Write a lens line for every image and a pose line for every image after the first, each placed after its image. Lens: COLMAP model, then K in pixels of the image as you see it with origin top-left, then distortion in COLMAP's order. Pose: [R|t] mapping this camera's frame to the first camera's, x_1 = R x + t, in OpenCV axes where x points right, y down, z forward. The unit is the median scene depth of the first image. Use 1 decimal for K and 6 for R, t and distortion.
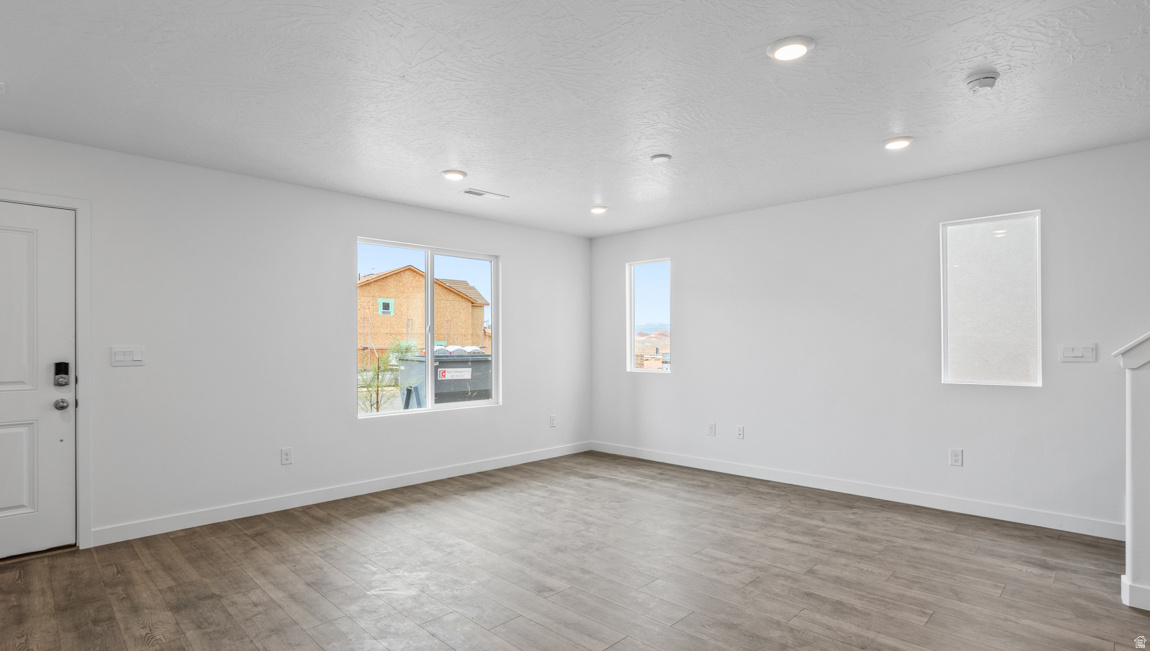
lens RADIAL K [[566.7, 0, 574.0], [0, 566.7, 344.4], [0, 0, 1]] dist [-0.044628, 0.026379]
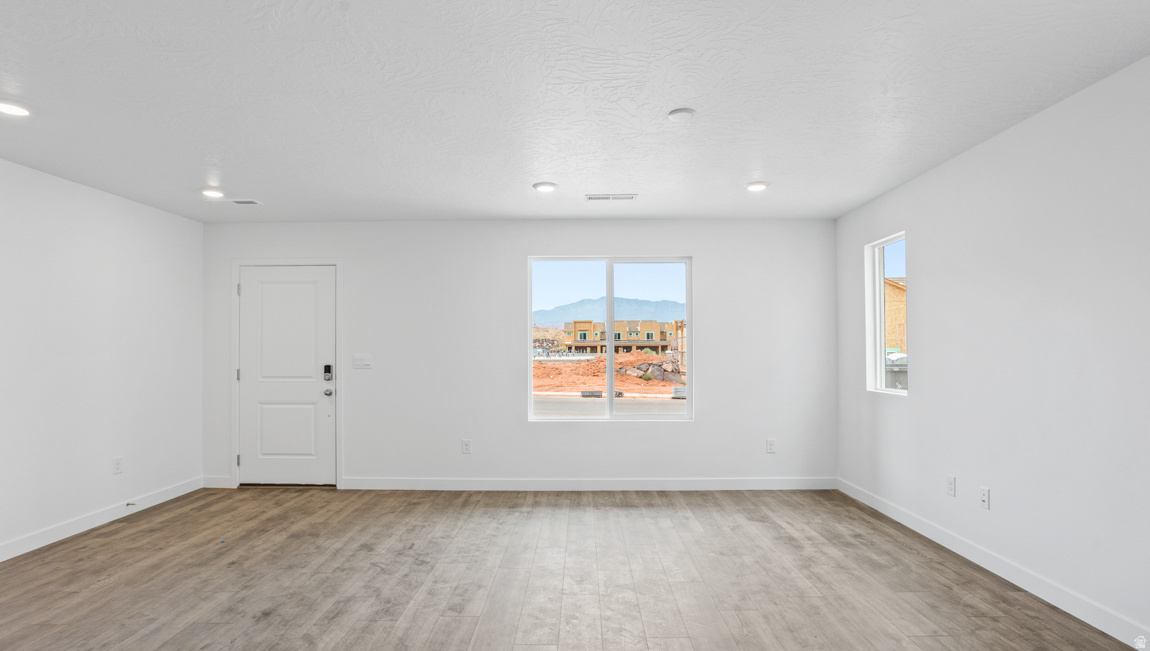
lens RADIAL K [[572.7, 0, 575.6], [0, 572.7, 332.7], [0, 0, 1]] dist [-0.048513, 0.031455]
pose [[0.691757, -0.023809, -0.721738, 0.688819], [-0.000309, 0.999446, -0.033266, -0.005396], [0.722131, 0.023235, 0.691366, 0.397047]]
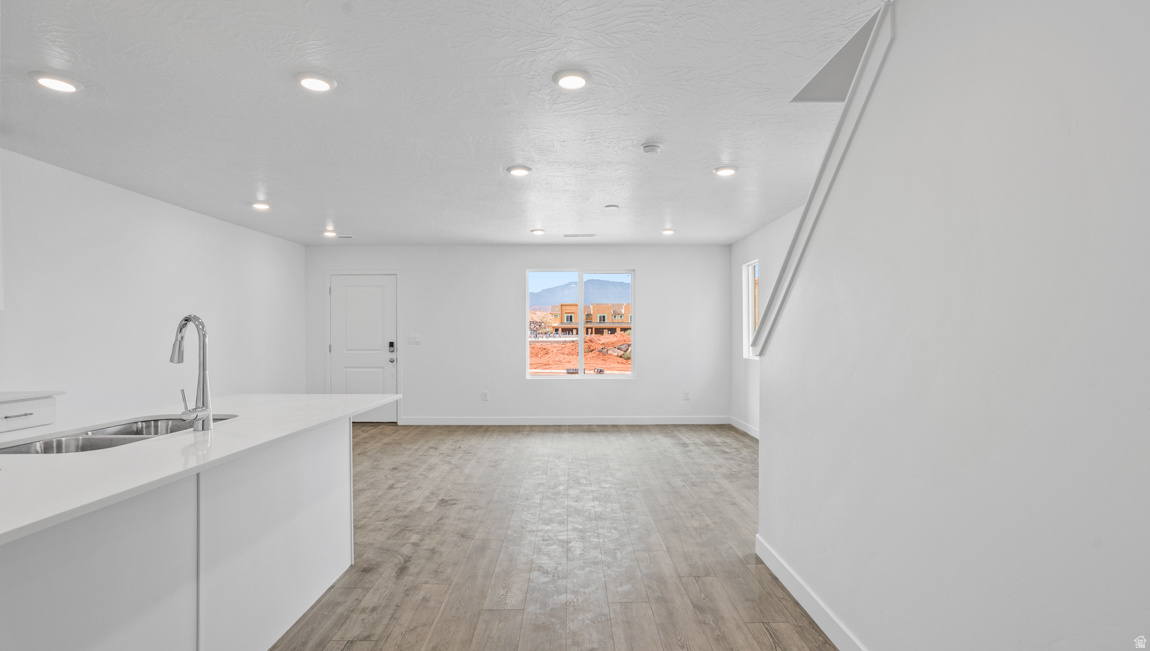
lens RADIAL K [[561.1, 0, 576.0], [0, 561.1, 332.5], [0, 0, 1]] dist [-0.046088, 0.030308]
pose [[0.708946, -0.000423, -0.705263, 1.238315], [-0.001146, 0.999998, -0.001753, -0.003301], [0.705262, 0.002051, 0.708944, -0.101426]]
